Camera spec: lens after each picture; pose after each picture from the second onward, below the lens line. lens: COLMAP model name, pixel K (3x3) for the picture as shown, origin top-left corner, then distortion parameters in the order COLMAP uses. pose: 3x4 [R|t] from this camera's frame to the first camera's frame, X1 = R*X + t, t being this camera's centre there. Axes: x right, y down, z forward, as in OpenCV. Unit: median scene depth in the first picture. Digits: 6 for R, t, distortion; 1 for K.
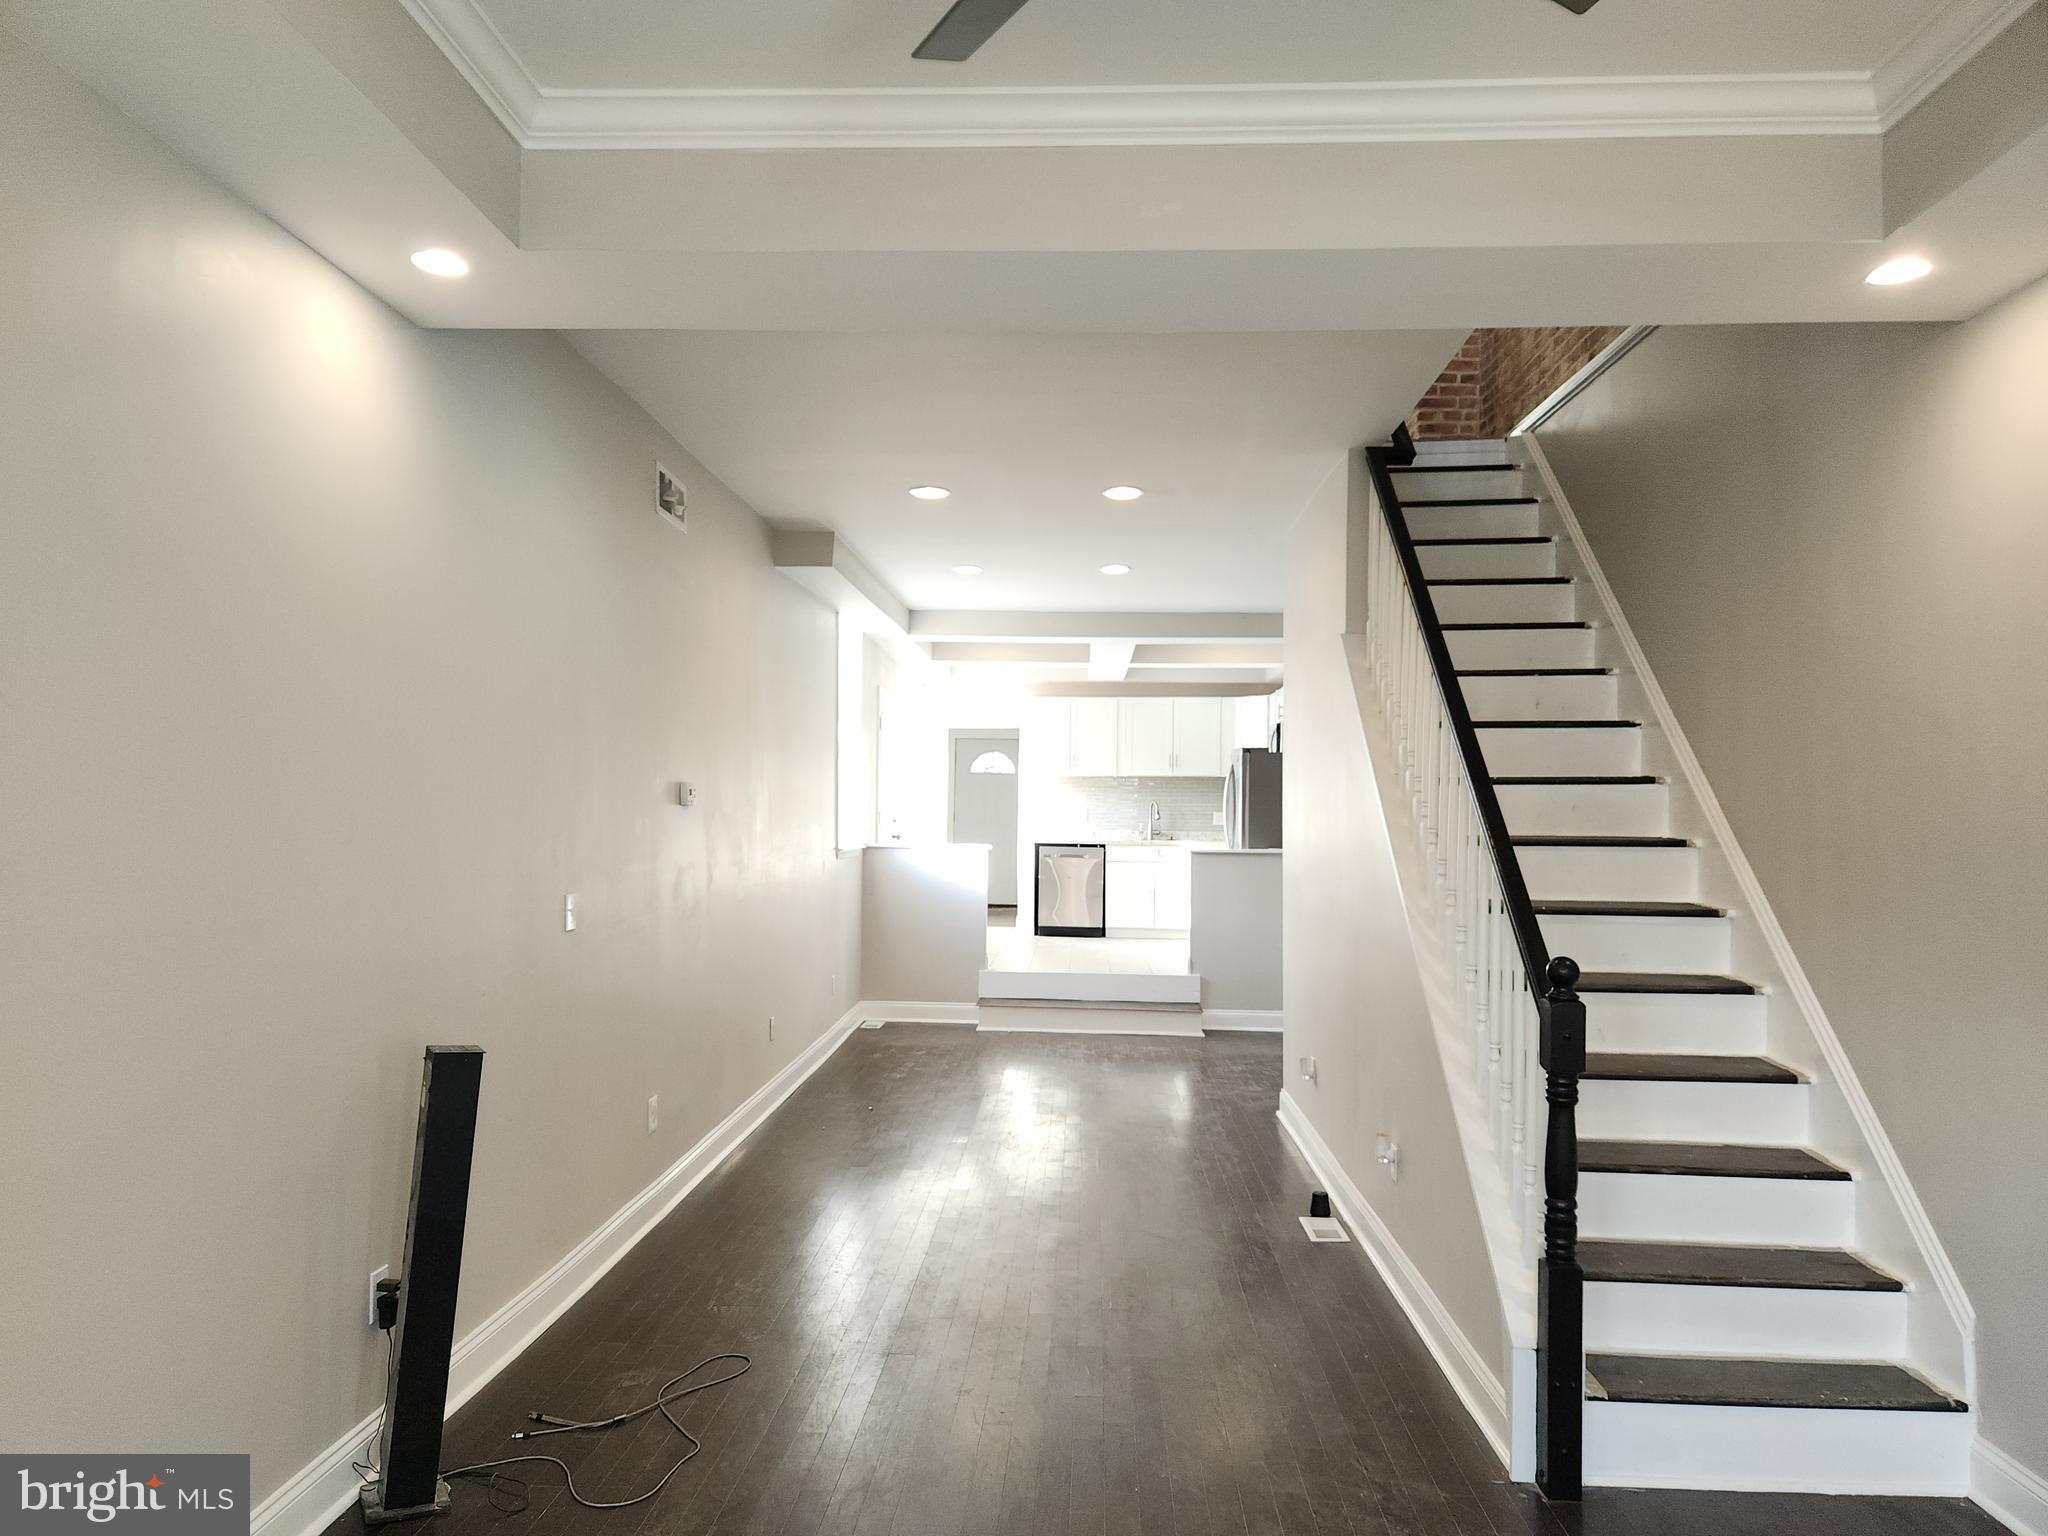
lens RADIAL K [[1389.8, 0, 1020.2], [0, 1389.8, 785.0], [0, 0, 1]] dist [0.078396, -0.079289]
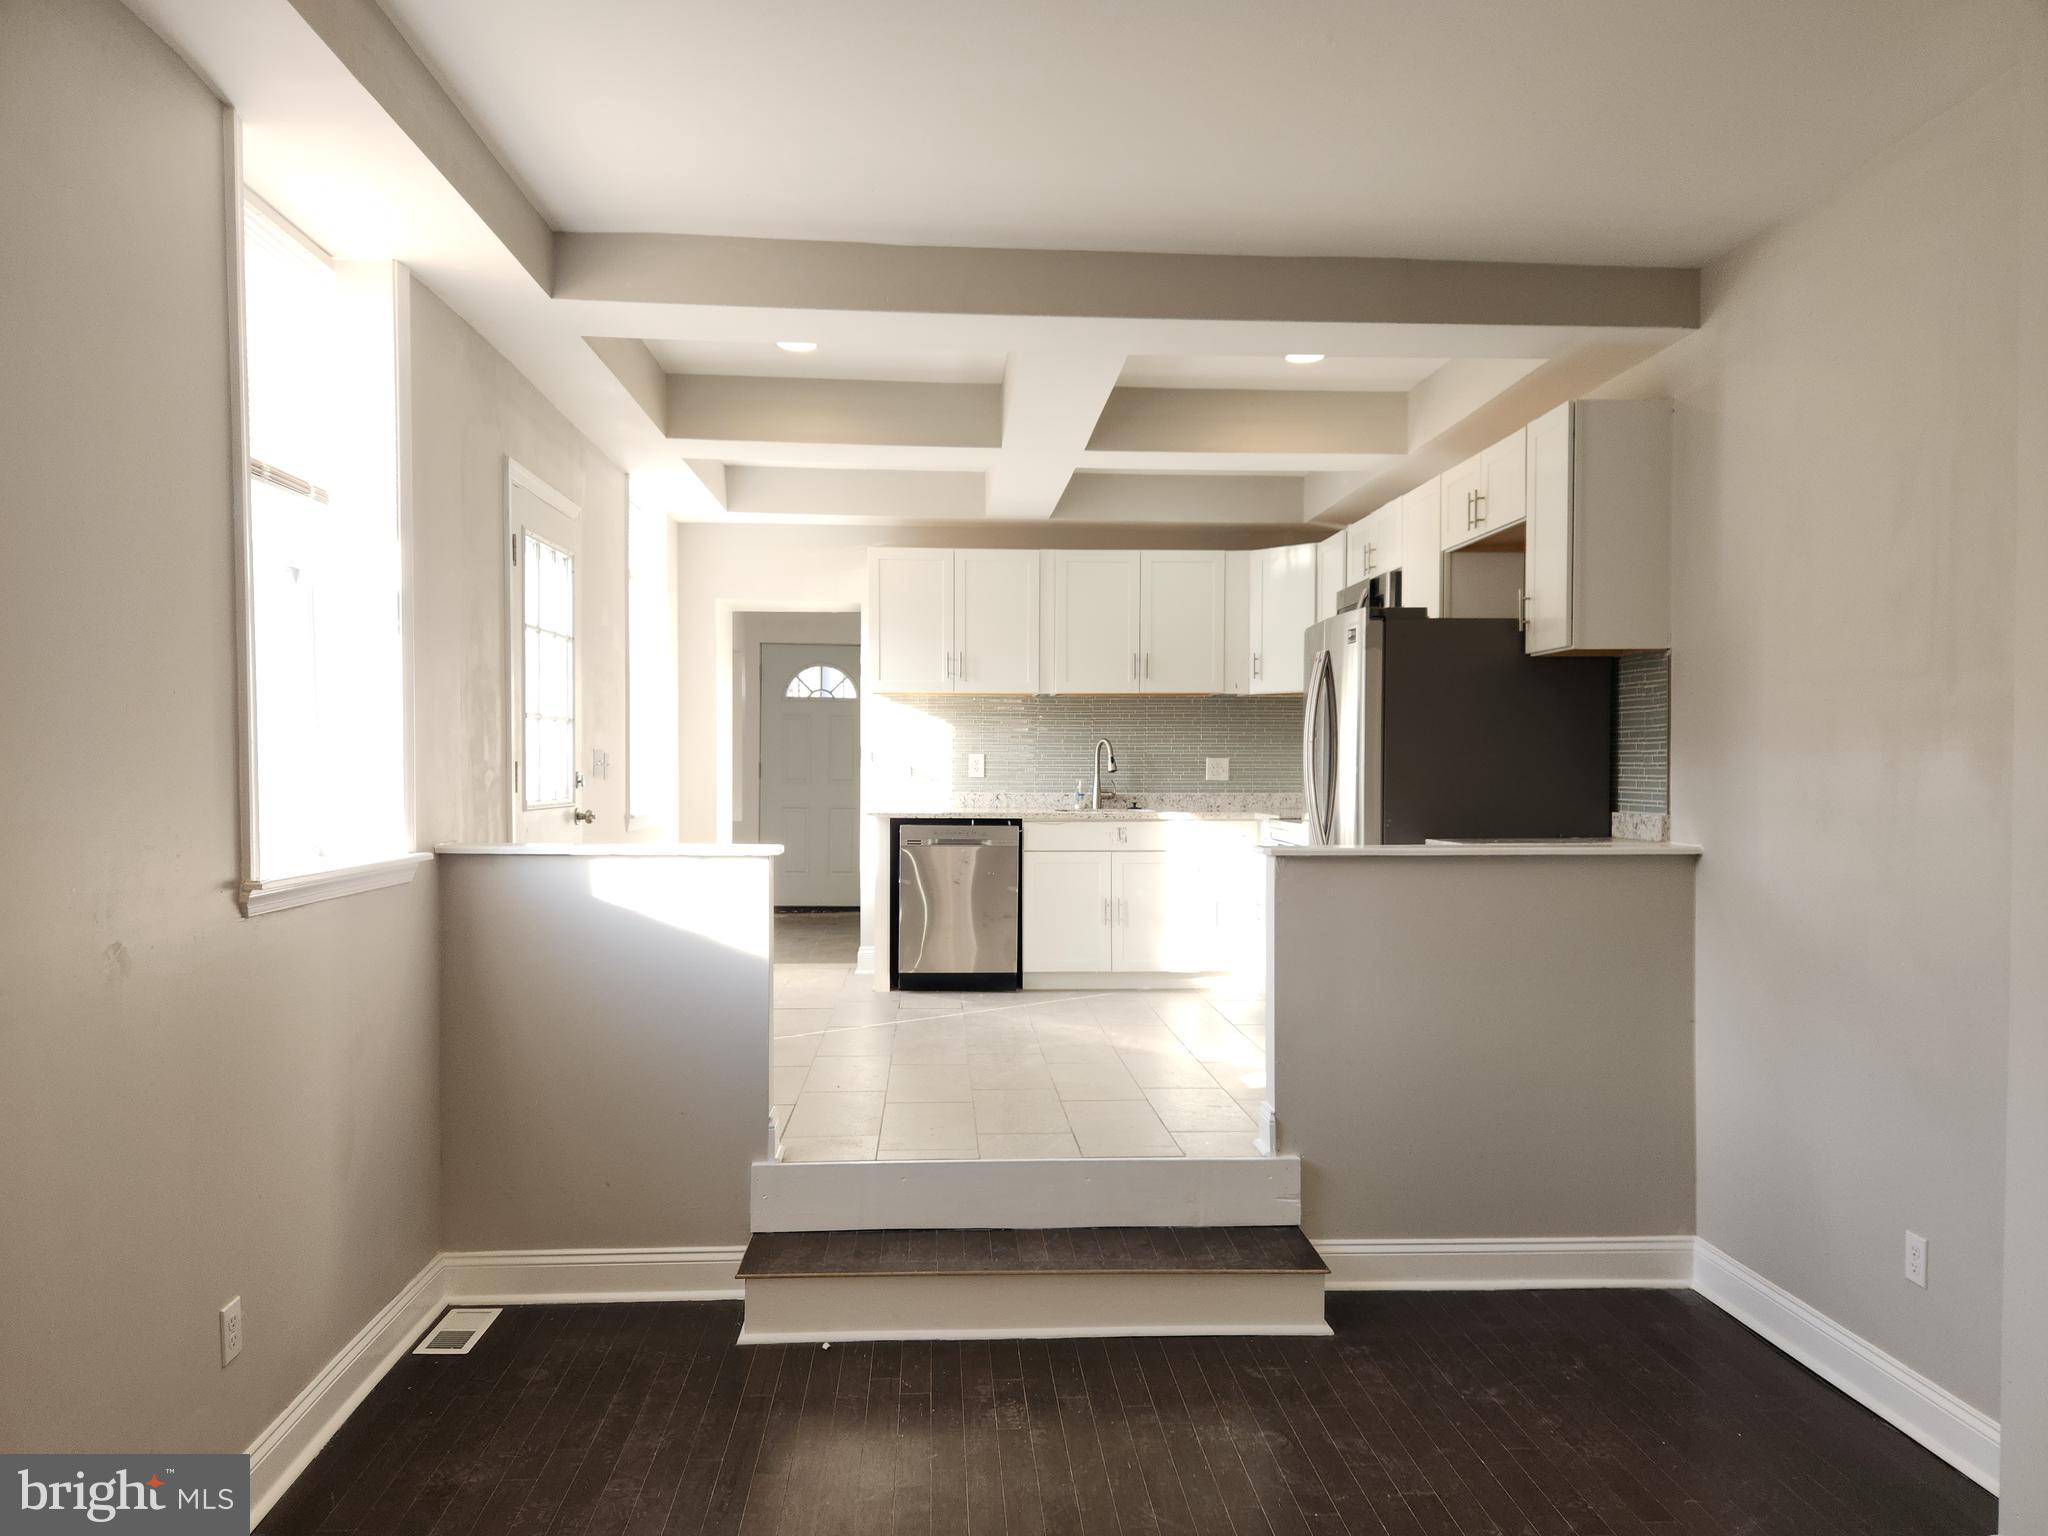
lens RADIAL K [[1392.4, 0, 1003.4], [0, 1392.4, 787.9], [0, 0, 1]] dist [0.061254, -0.000034]
pose [[0.995744, -0.009791, 0.091642, 0.004656], [0.006254, 0.999227, 0.038801, 0.009452], [-0.091951, -0.038062, 0.995036, 0.461007]]
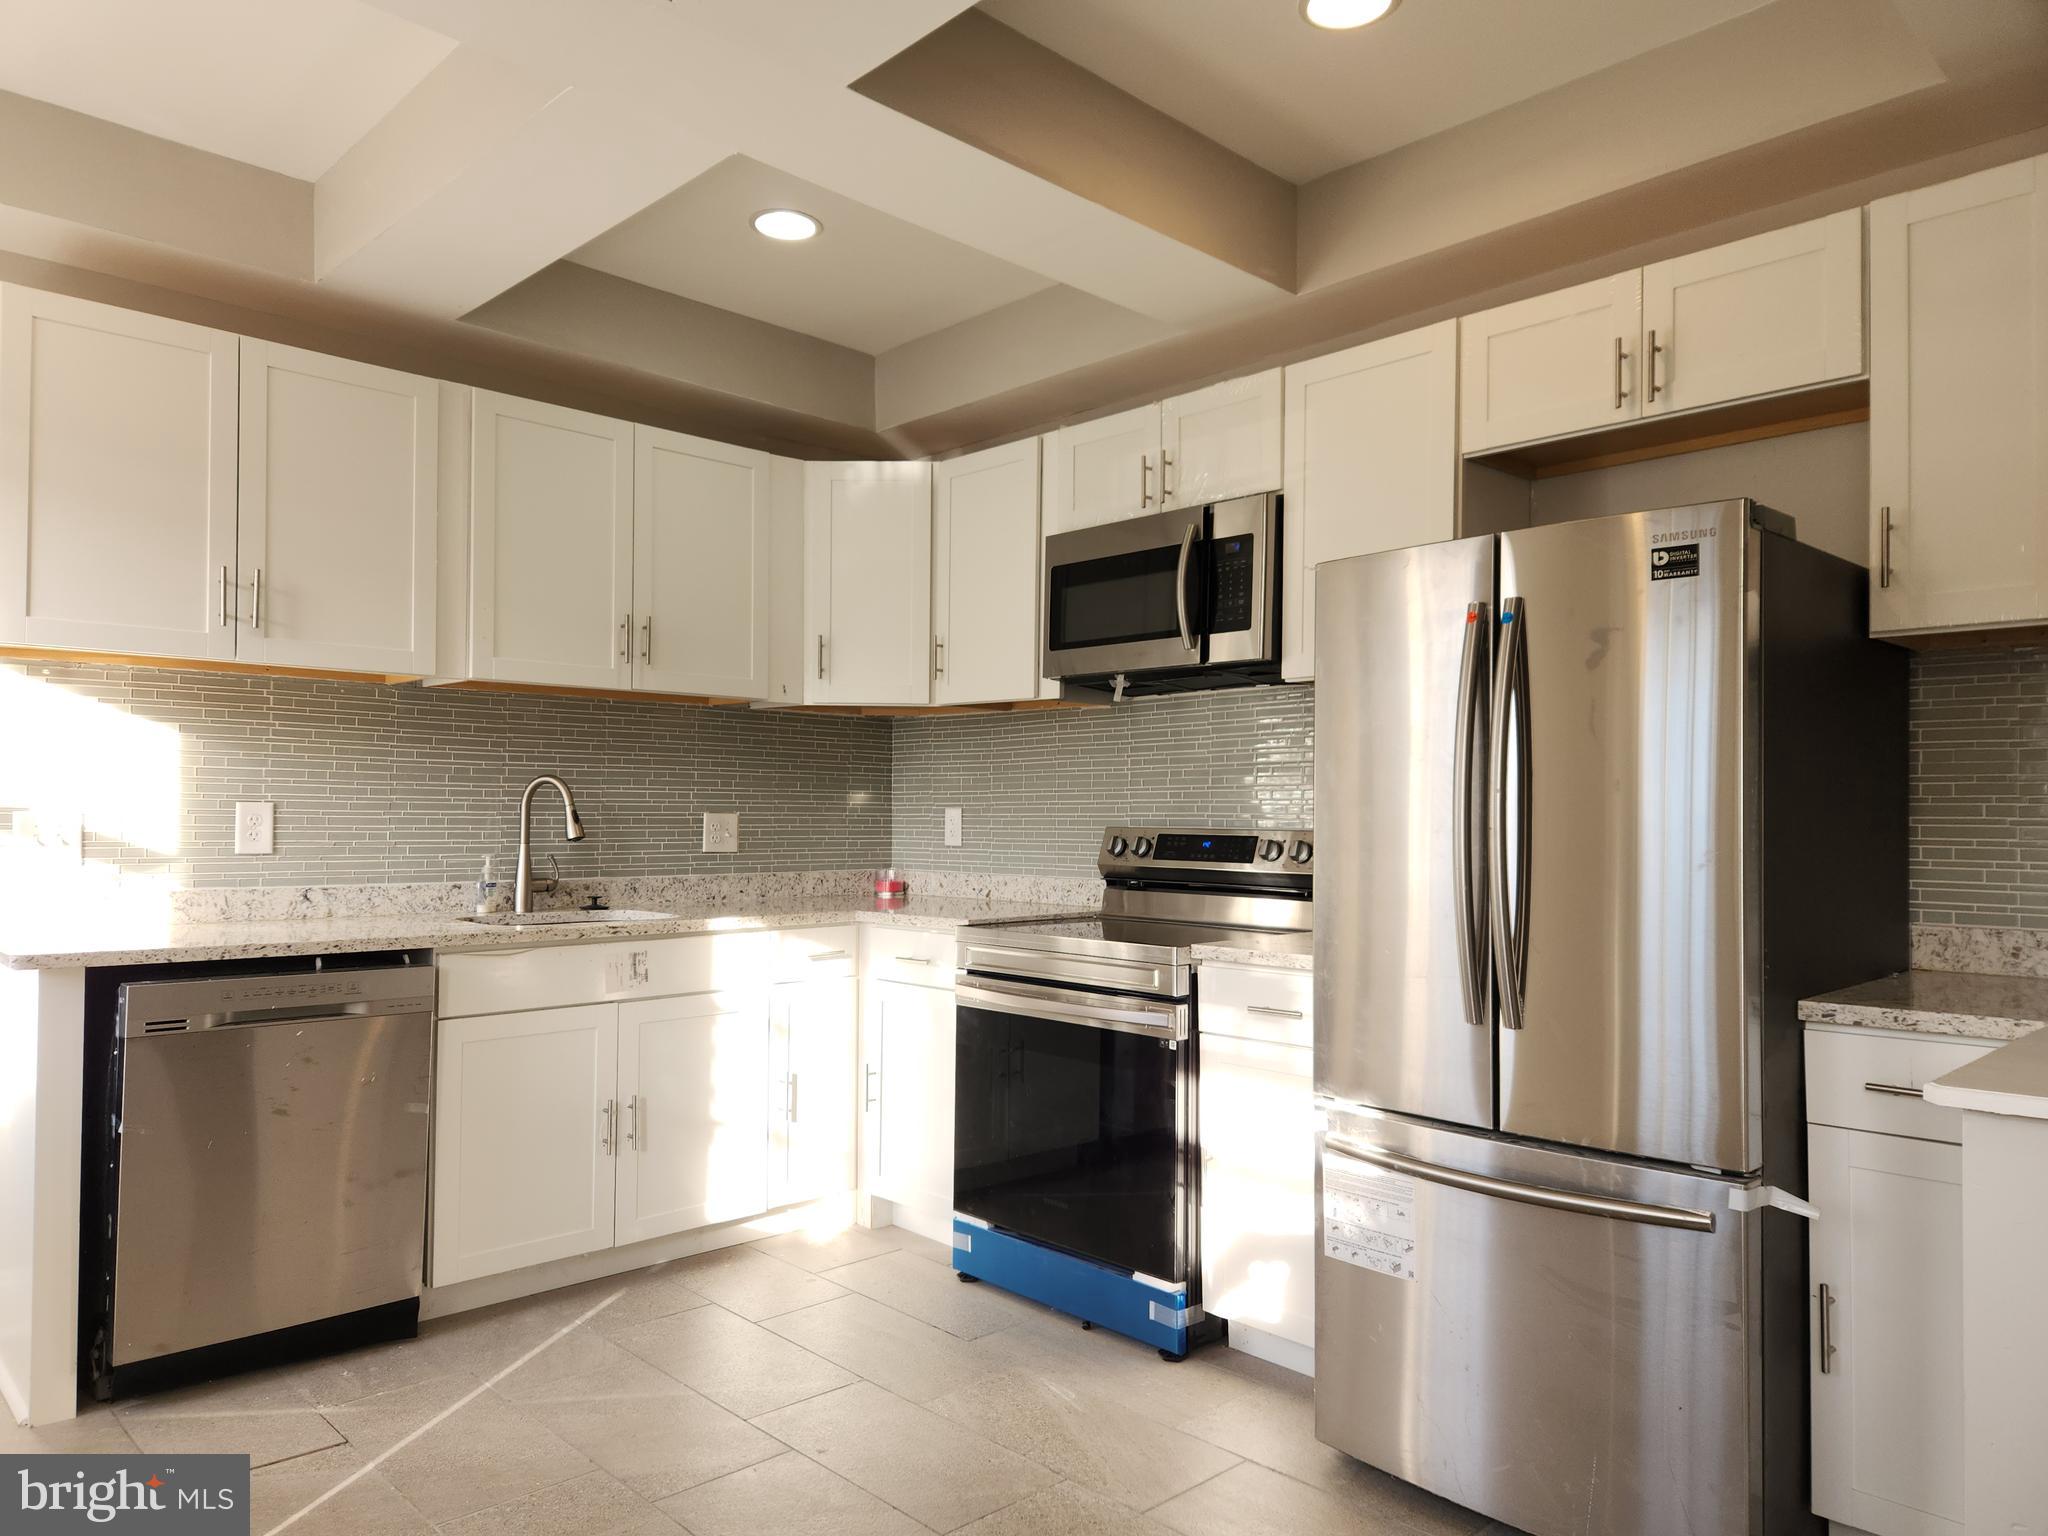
lens RADIAL K [[1389.8, 0, 1020.2], [0, 1389.8, 785.0], [0, 0, 1]] dist [0.078396, -0.079289]
pose [[0.696264, 0.009861, 0.717718, -0.044957], [-0.015085, 0.999886, 0.000896, 0.011994], [-0.717627, -0.011451, 0.696333, 0.751048]]
